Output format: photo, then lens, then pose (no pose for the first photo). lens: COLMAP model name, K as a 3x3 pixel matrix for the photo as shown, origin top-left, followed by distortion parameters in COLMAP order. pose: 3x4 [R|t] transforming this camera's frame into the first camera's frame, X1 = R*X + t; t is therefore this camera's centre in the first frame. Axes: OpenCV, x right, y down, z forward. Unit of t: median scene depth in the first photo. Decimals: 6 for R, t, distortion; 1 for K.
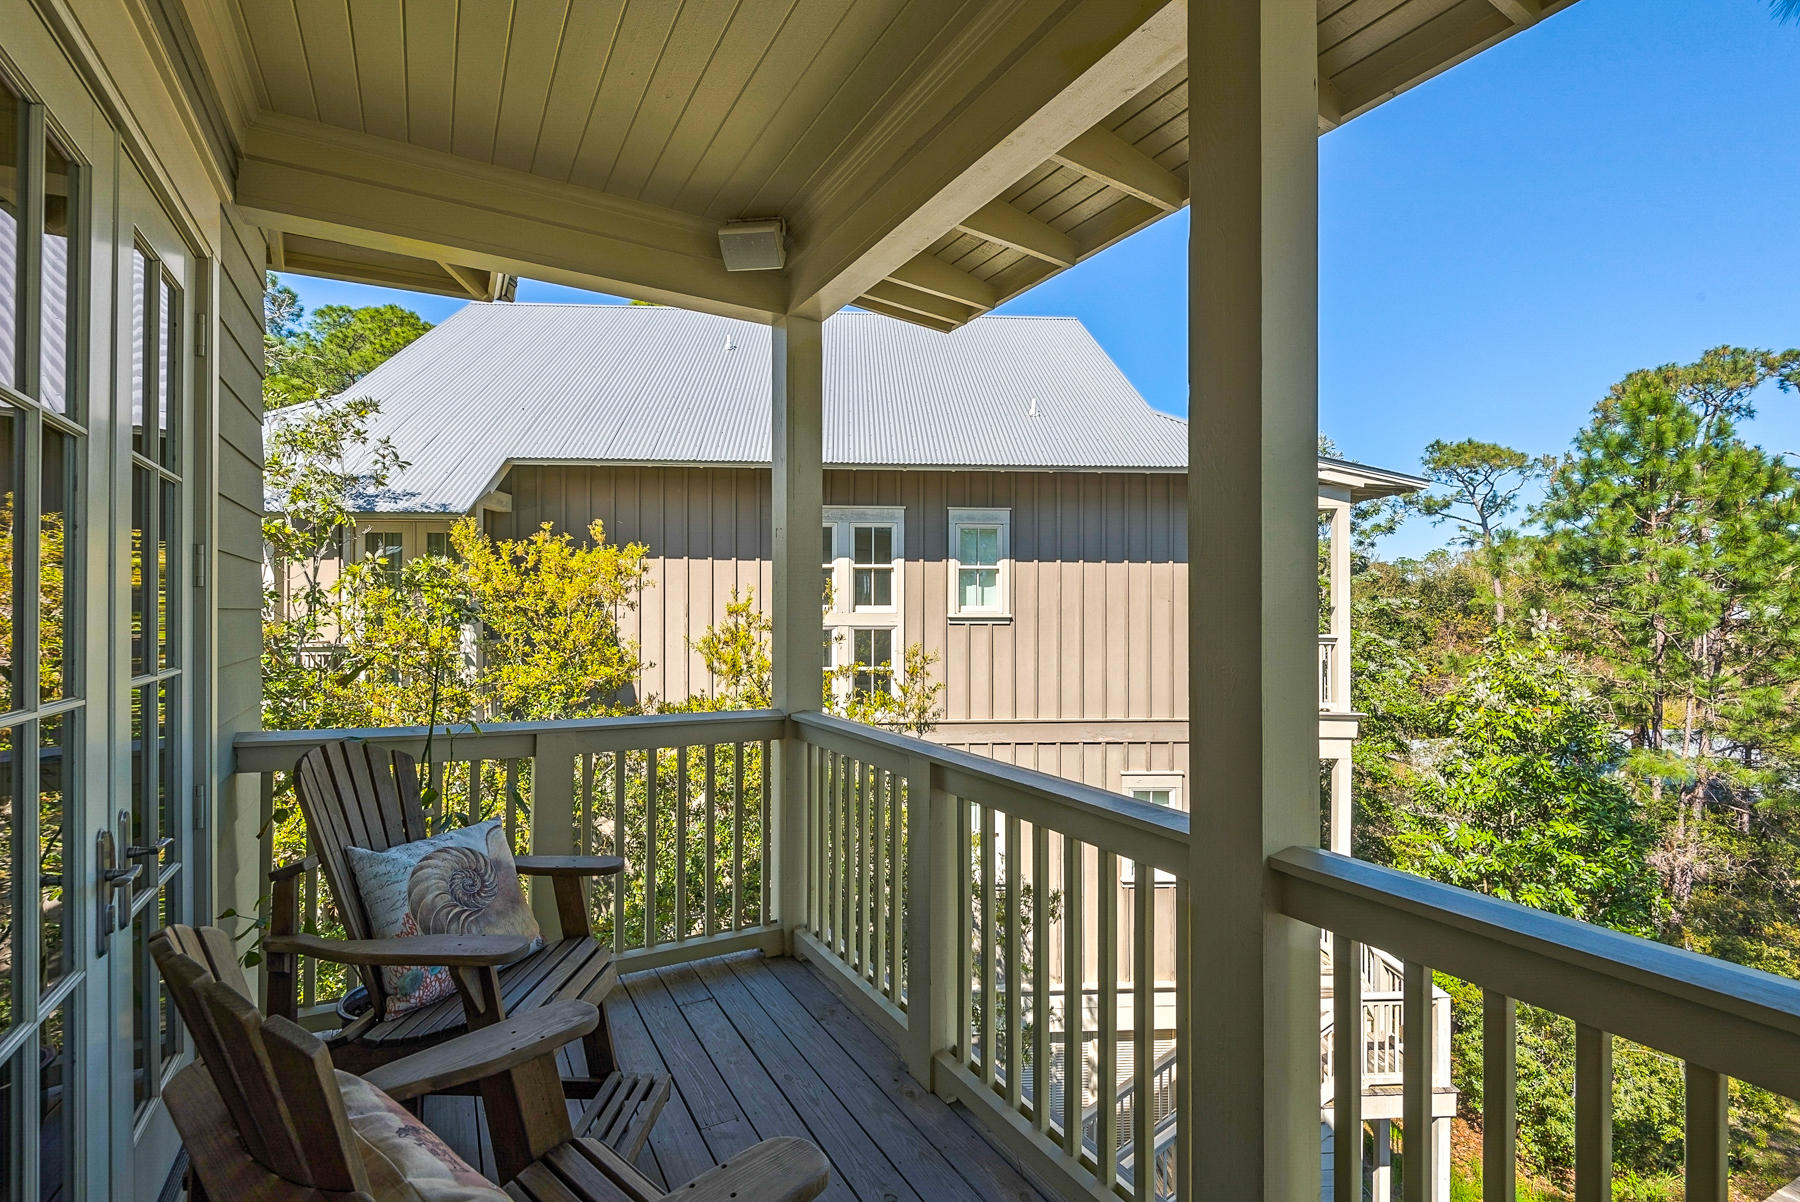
lens RADIAL K [[861.3, 0, 900.2], [0, 861.3, 626.5], [0, 0, 1]] dist [0.029505, -0.038096]
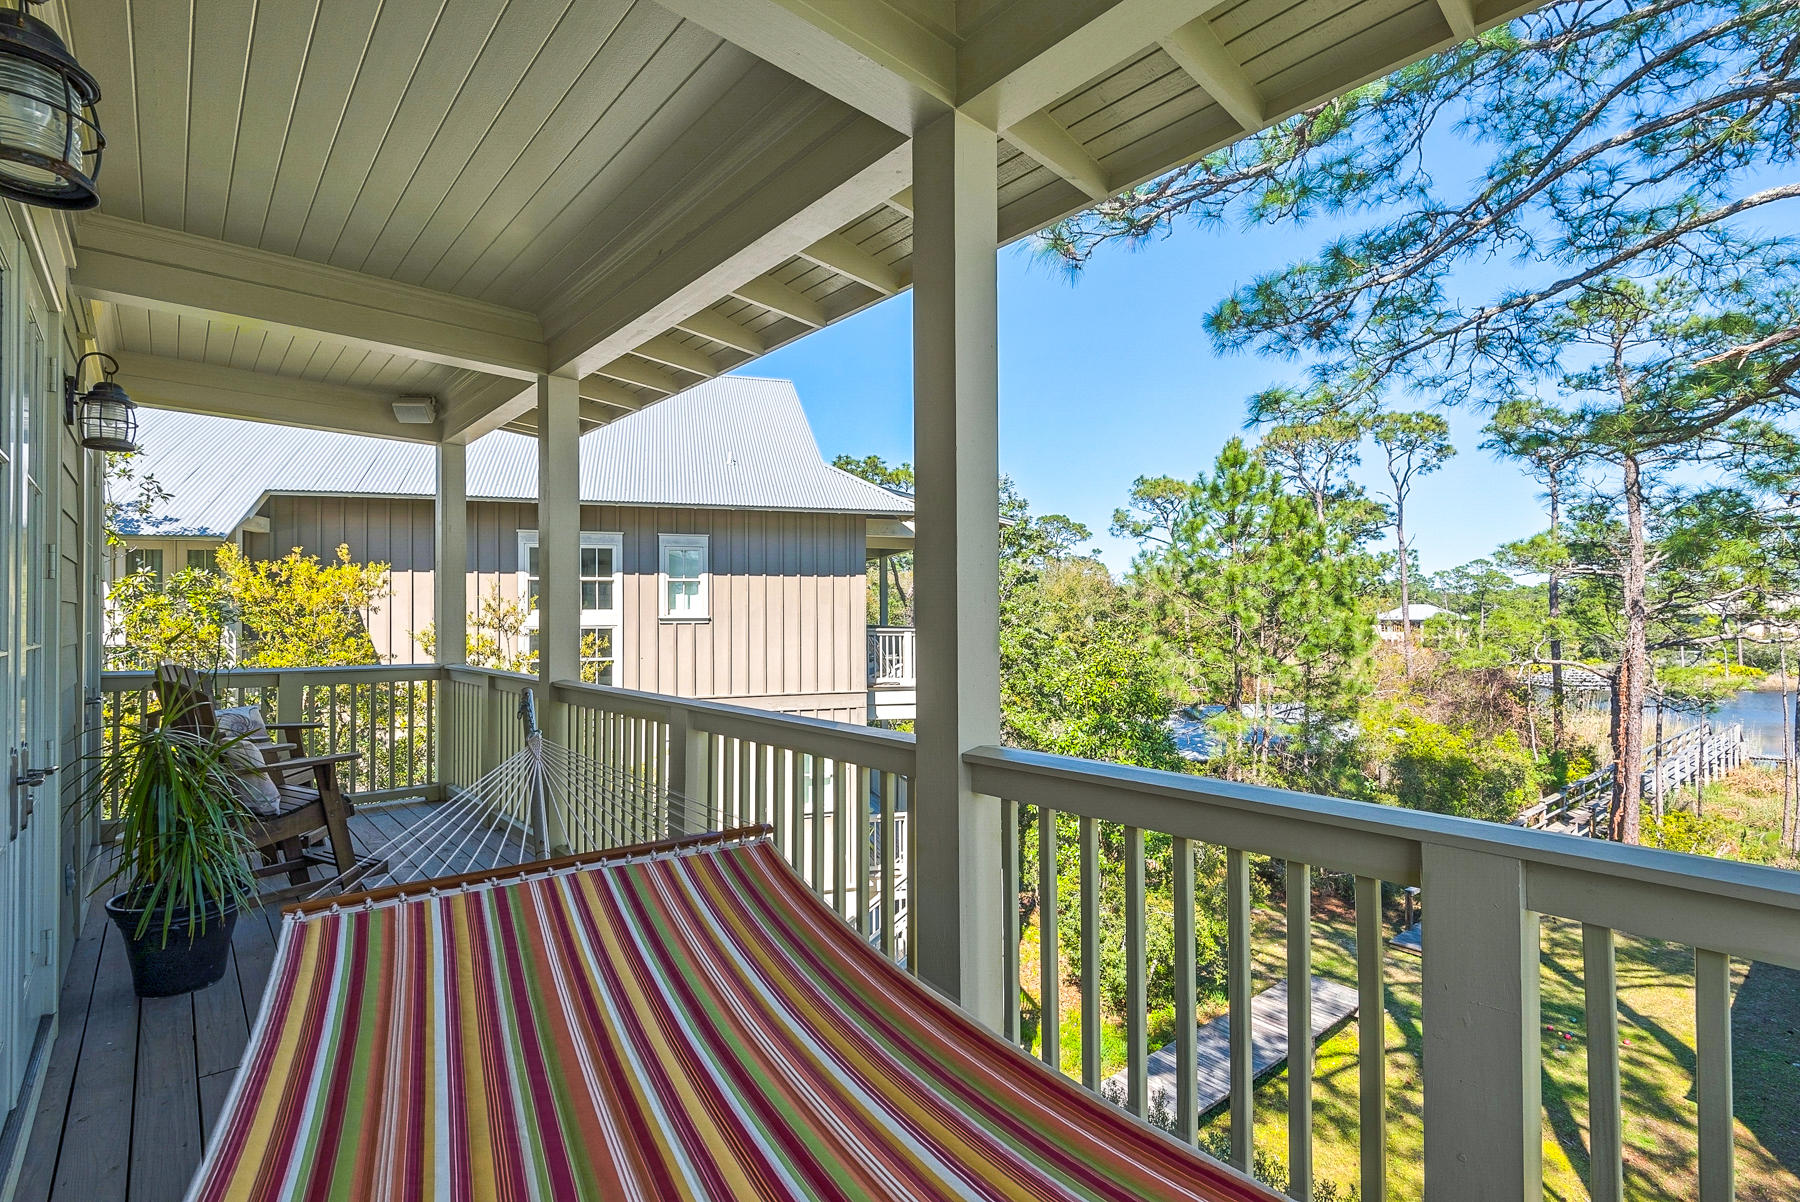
lens RADIAL K [[811.5, 0, 903.0], [0, 811.5, 620.0], [0, 0, 1]] dist [0.014074, -0.009749]
pose [[0.972702, -0.009799, 0.231850, 0.130685], [0.013529, 0.999803, -0.014503, 0.014912], [-0.231662, 0.017243, 0.972644, -0.277832]]
